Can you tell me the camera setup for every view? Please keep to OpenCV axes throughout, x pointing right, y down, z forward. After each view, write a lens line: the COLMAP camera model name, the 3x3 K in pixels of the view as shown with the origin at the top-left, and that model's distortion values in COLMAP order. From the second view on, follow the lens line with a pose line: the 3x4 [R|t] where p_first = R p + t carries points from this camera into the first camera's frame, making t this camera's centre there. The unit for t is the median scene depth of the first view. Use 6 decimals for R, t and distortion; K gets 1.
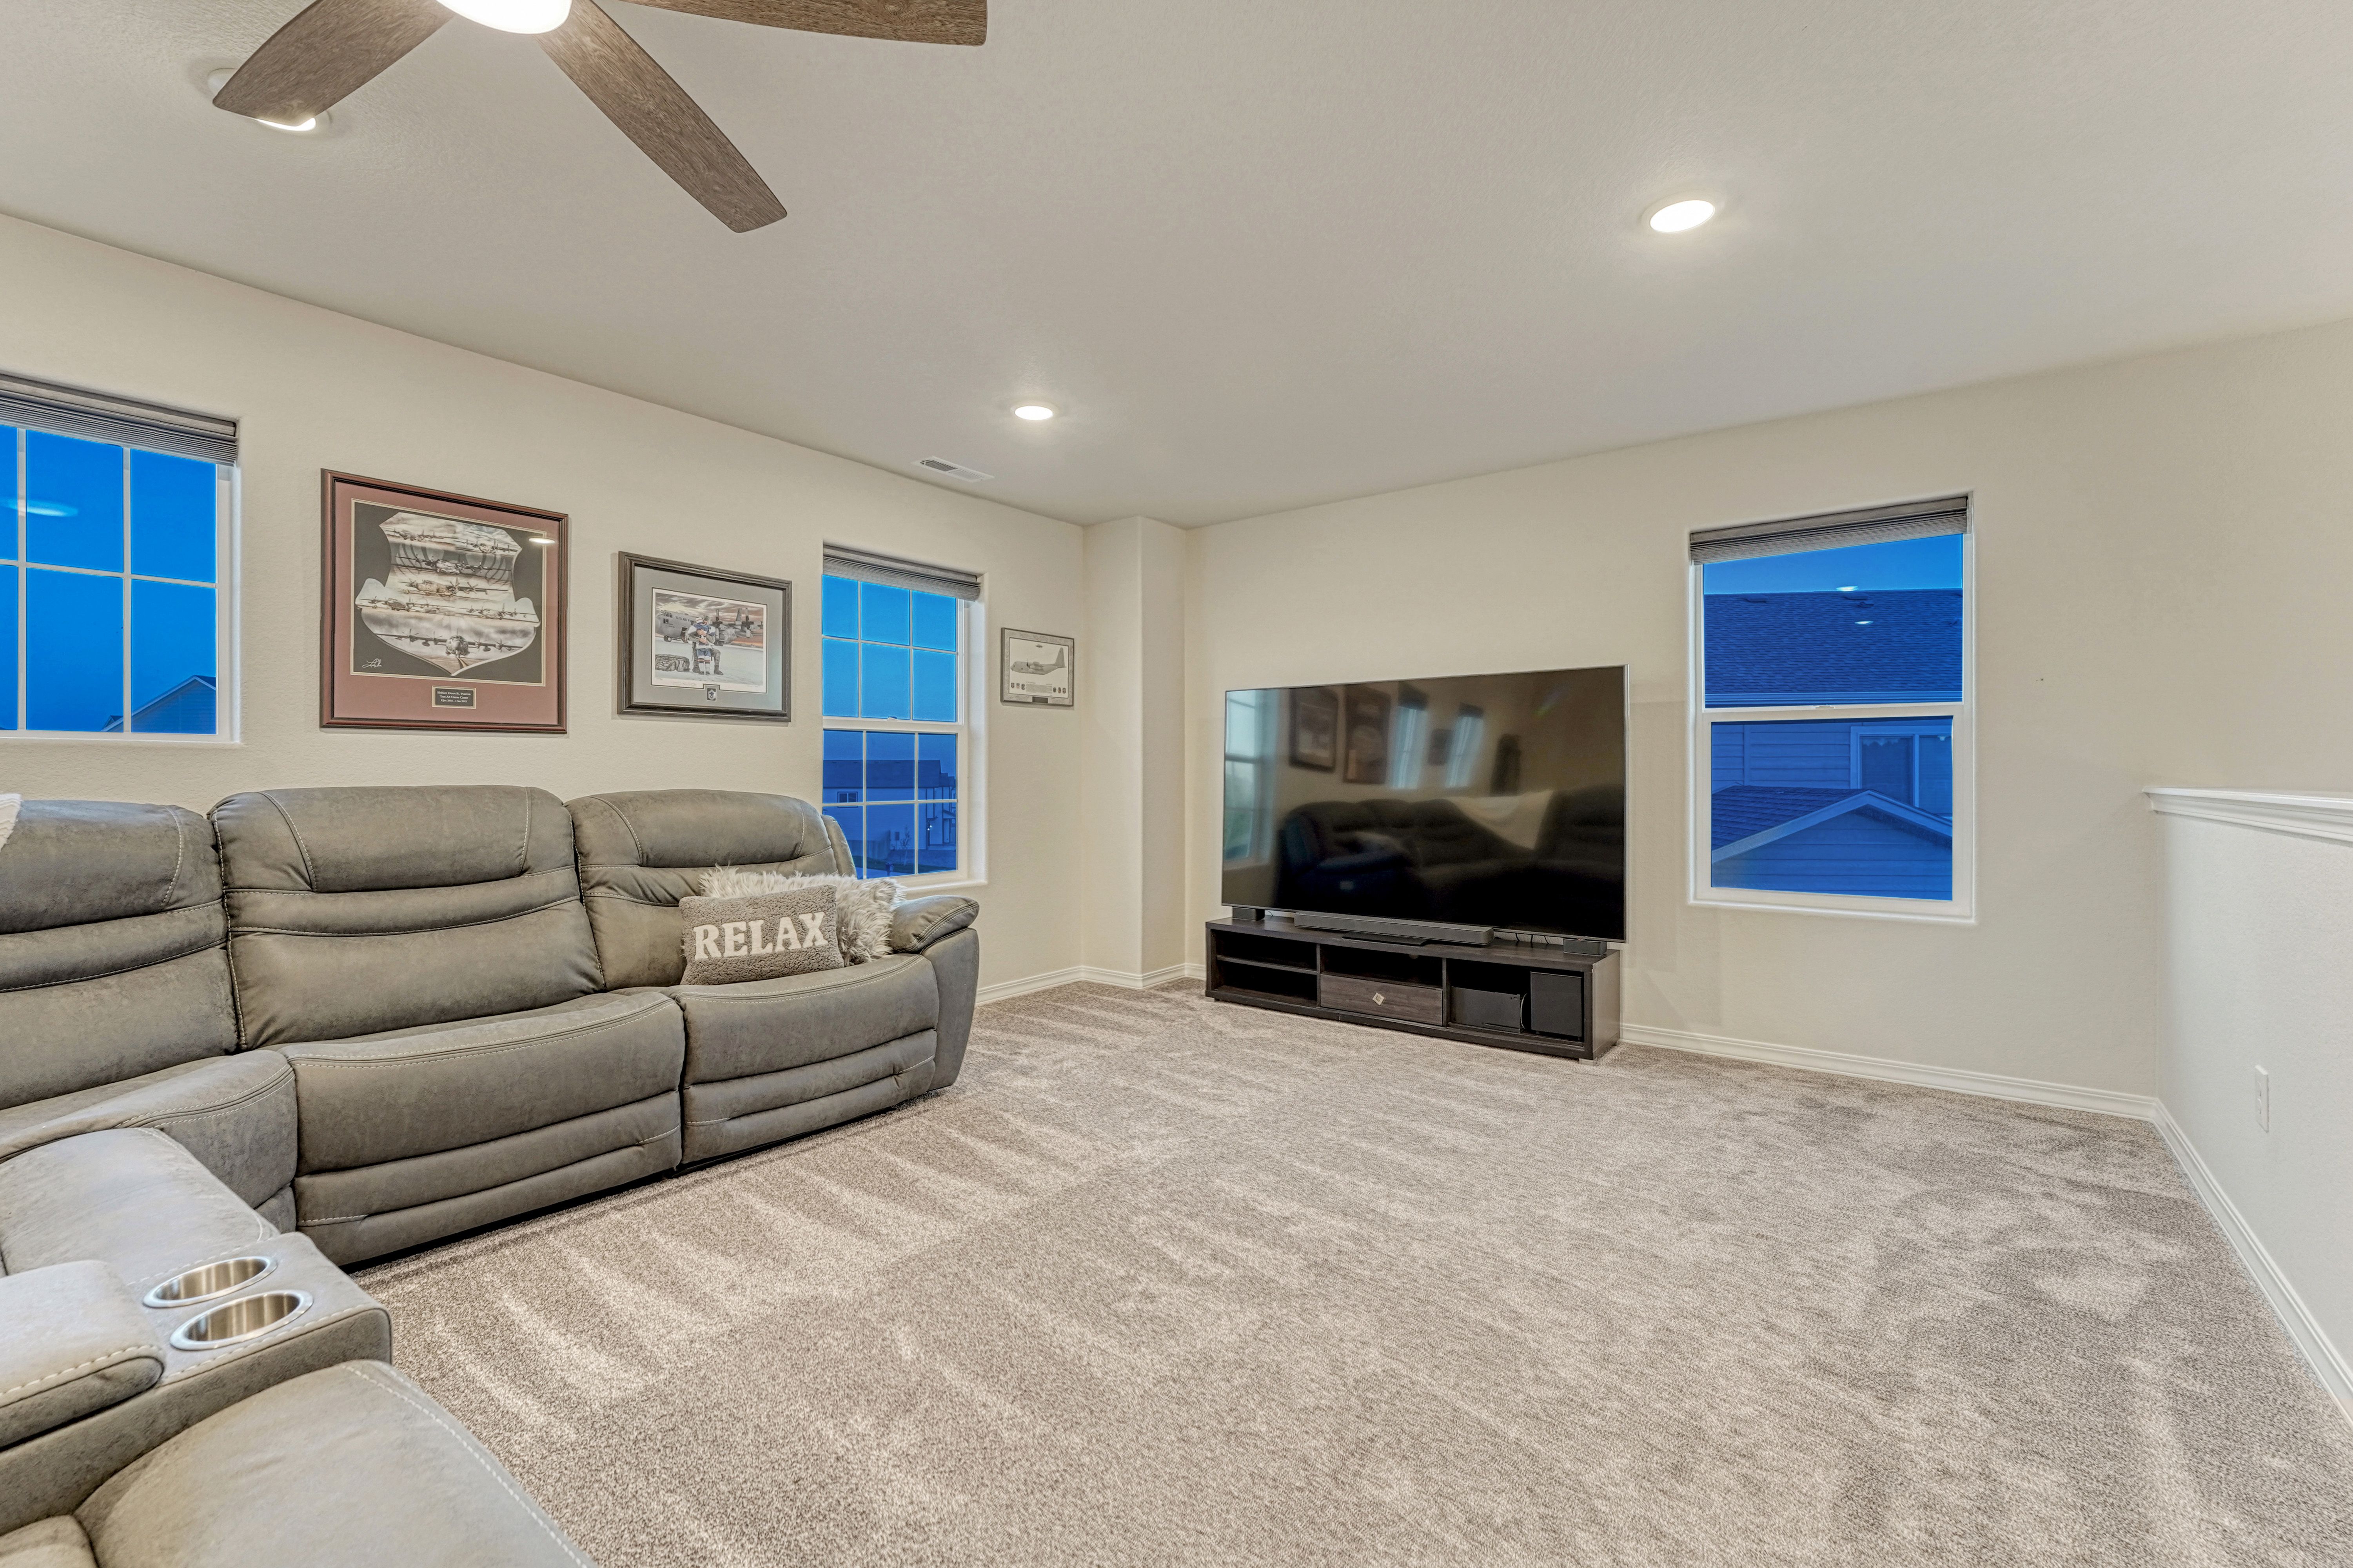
lens RADIAL K [[998.5, 0, 1165.2], [0, 998.5, 775.1], [0, 0, 1]] dist [-0.004248, -0.000228]
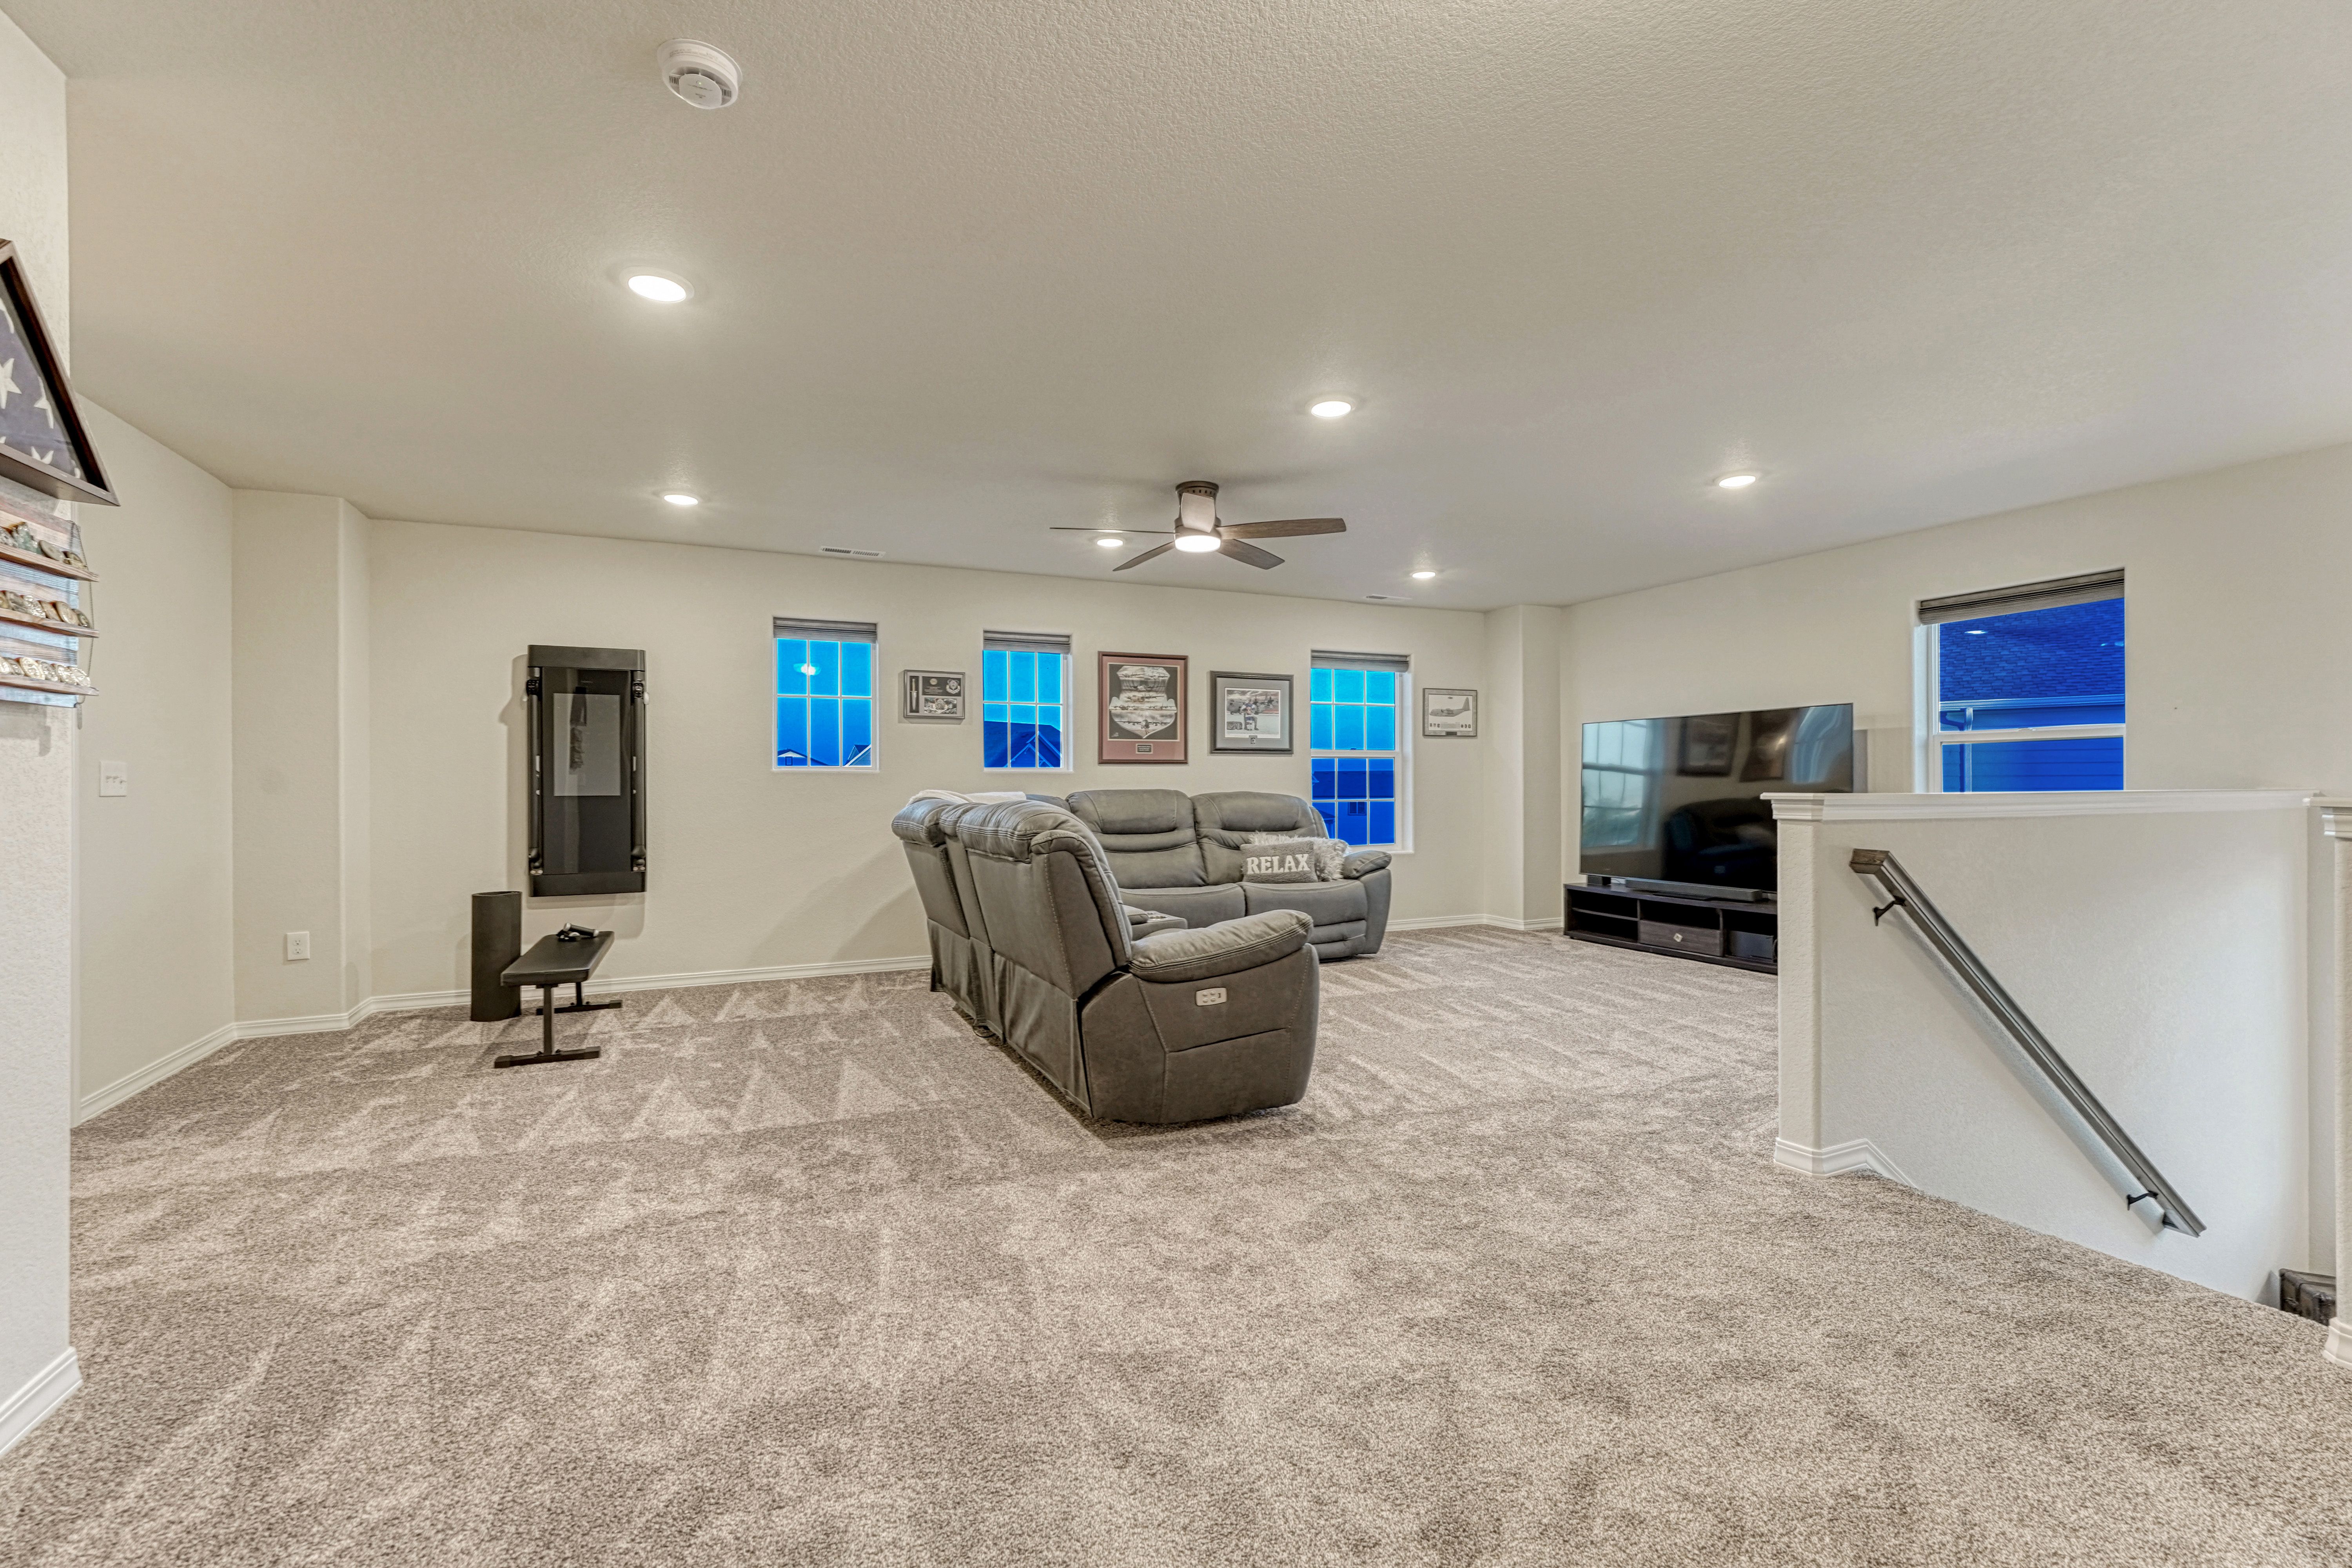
lens RADIAL K [[998.2, 0, 1164.7], [0, 998.2, 775.1], [0, 0, 1]] dist [-0.004248, -0.000228]
pose [[0.876447, -0.008434, -0.481424, 0.304910], [0.003845, 0.999937, -0.010518, 0.002274], [0.481483, 0.007367, 0.876425, -0.730098]]
